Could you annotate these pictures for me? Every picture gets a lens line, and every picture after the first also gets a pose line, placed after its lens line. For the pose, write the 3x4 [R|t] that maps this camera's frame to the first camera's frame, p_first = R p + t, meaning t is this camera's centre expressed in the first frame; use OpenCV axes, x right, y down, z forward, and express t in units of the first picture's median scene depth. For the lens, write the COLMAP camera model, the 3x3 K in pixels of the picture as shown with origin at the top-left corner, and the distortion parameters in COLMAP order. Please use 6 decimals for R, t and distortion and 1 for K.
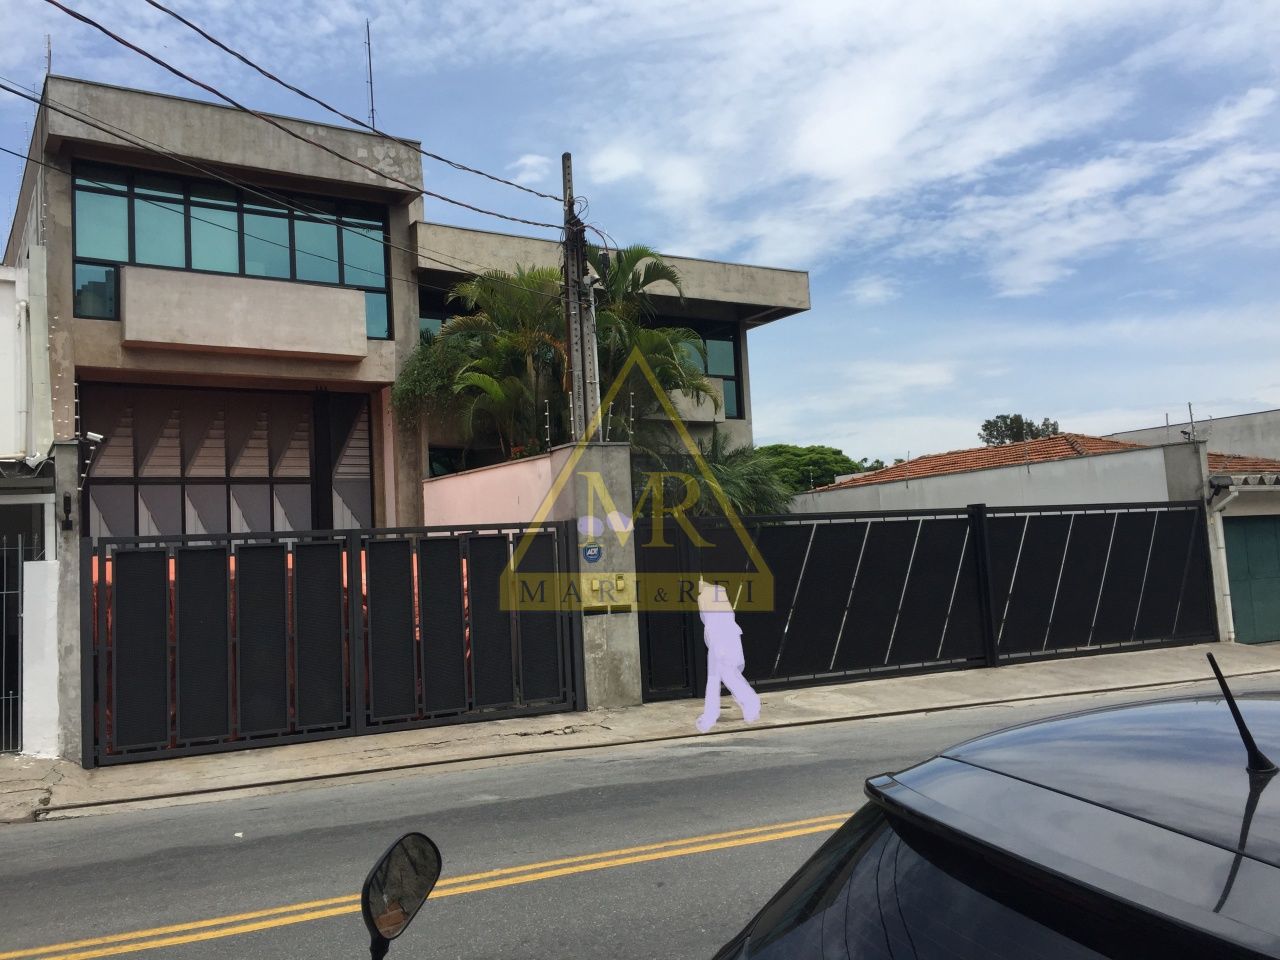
lens RADIAL K [[1128.6, 0, 668.1], [0, 1128.6, 452.8], [0, 0, 1]] dist [0.036862, 0.001005]
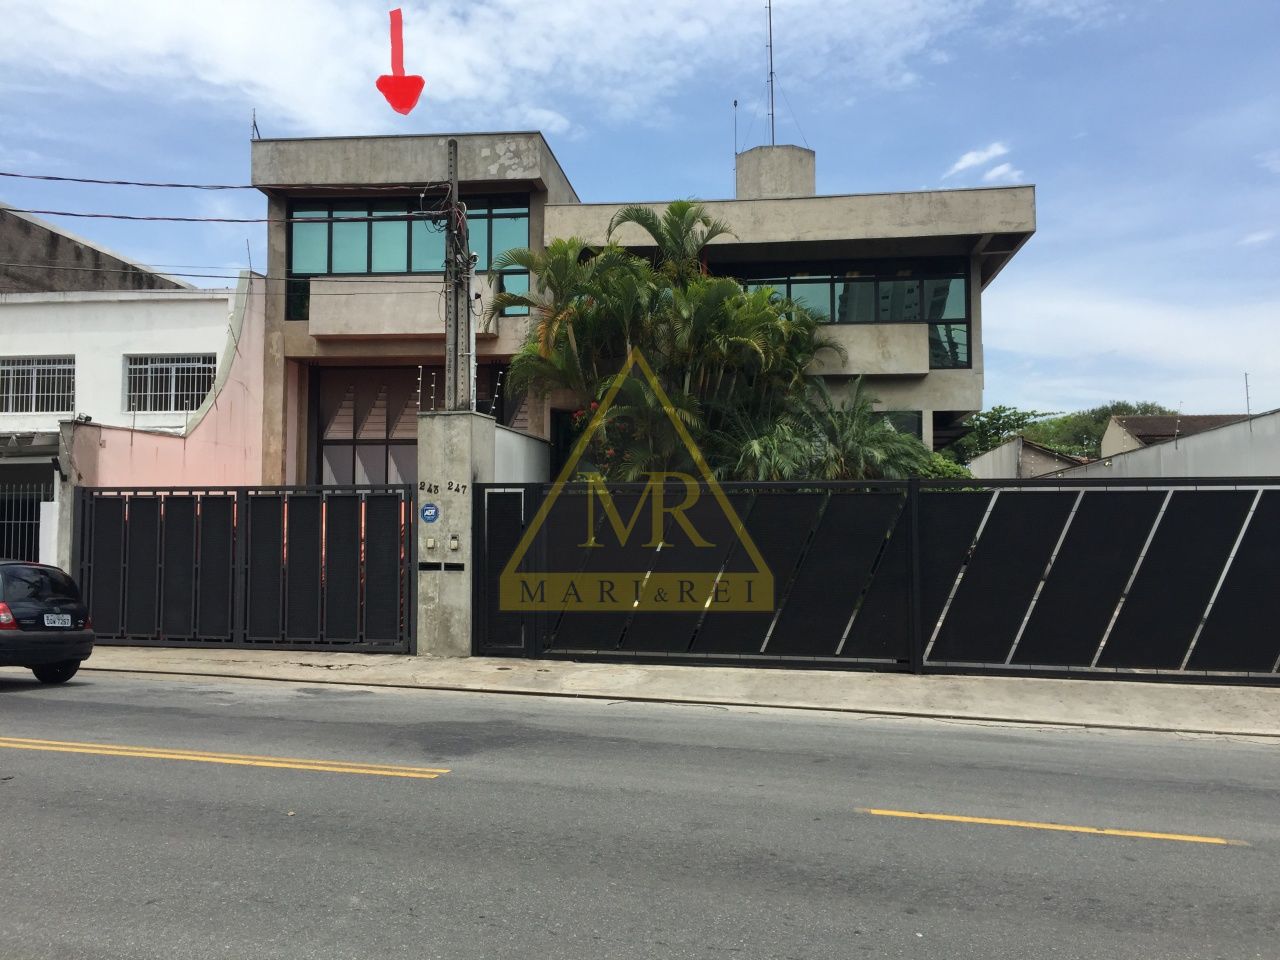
lens RADIAL K [[1116.0, 0, 613.1], [0, 1116.0, 469.8], [0, 0, 1]] dist [0.086628, -0.093790]
pose [[0.756282, 0.019897, -0.653944, 0.613666], [0.021152, 0.998271, 0.054836, -0.007563], [0.653904, -0.055303, 0.754553, 0.237668]]
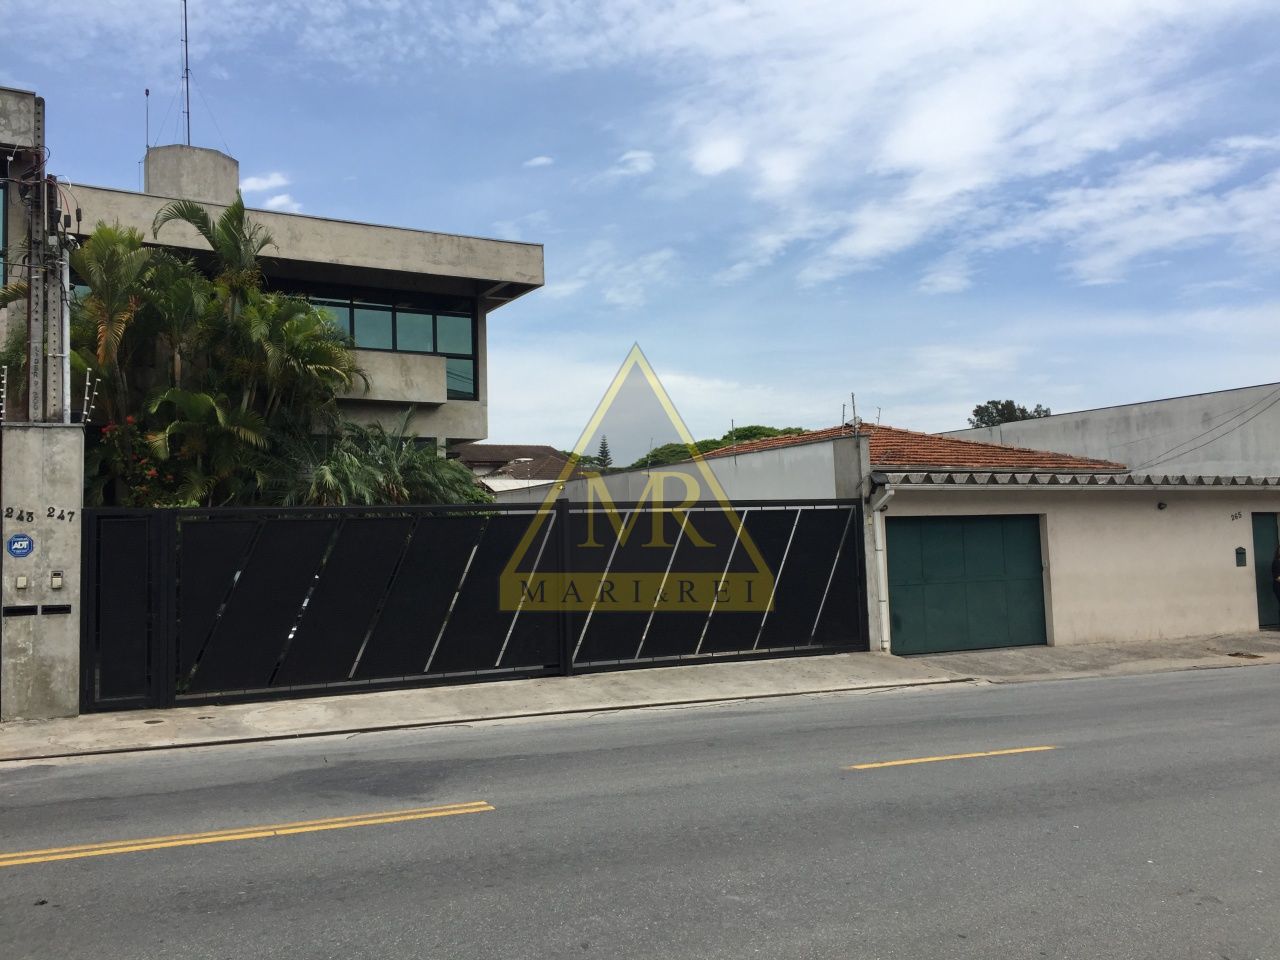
lens RADIAL K [[1111.6, 0, 663.8], [0, 1111.6, 463.2], [0, 0, 1]] dist [0.087210, -0.118609]
pose [[0.999016, 0.021269, -0.038930, 0.376581], [-0.020147, 0.999377, 0.028979, -0.010704], [0.039522, -0.028167, 0.998822, 0.101417]]
